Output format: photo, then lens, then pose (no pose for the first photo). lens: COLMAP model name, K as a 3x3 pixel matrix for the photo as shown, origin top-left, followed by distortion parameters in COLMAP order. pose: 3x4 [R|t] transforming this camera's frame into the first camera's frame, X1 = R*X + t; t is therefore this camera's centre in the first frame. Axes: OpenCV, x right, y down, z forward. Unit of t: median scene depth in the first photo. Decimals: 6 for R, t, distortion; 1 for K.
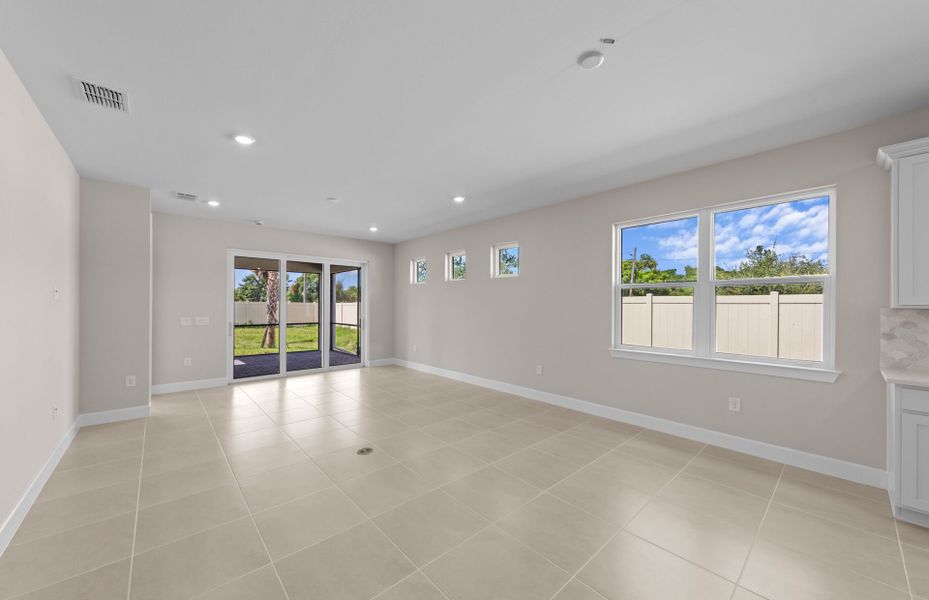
lens RADIAL K [[344.4, 0, 465.1], [0, 344.4, 305.0], [0, 0, 1]] dist [0.006477, -0.000177]
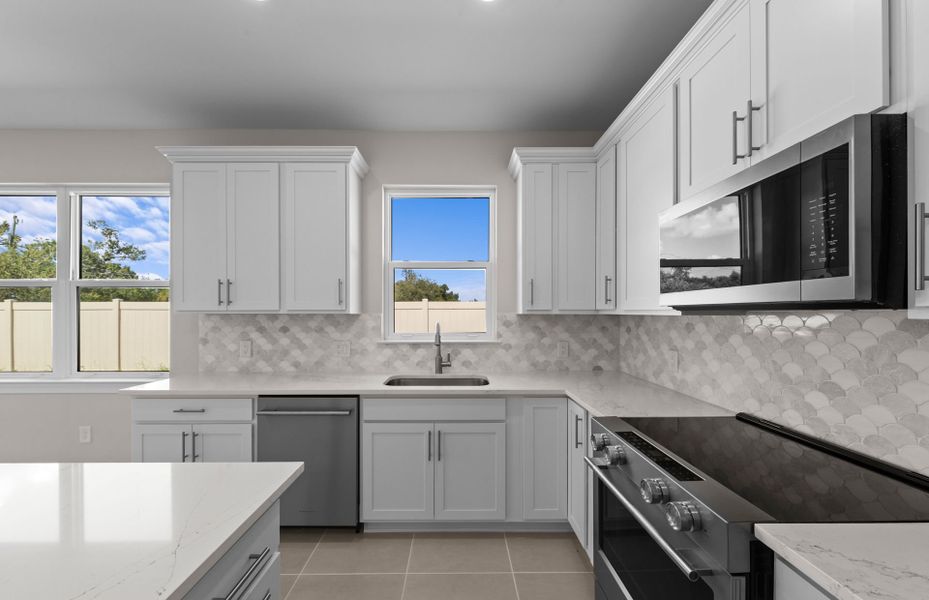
lens RADIAL K [[344.4, 0, 459.4], [0, 344.4, 311.1], [0, 0, 1]] dist [0.006477, -0.000177]
pose [[0.666100, -0.003841, 0.745852, 0.966490], [0.005931, 0.999982, -0.000147, 0.005690], [-0.745839, 0.004521, 0.666111, -0.245079]]
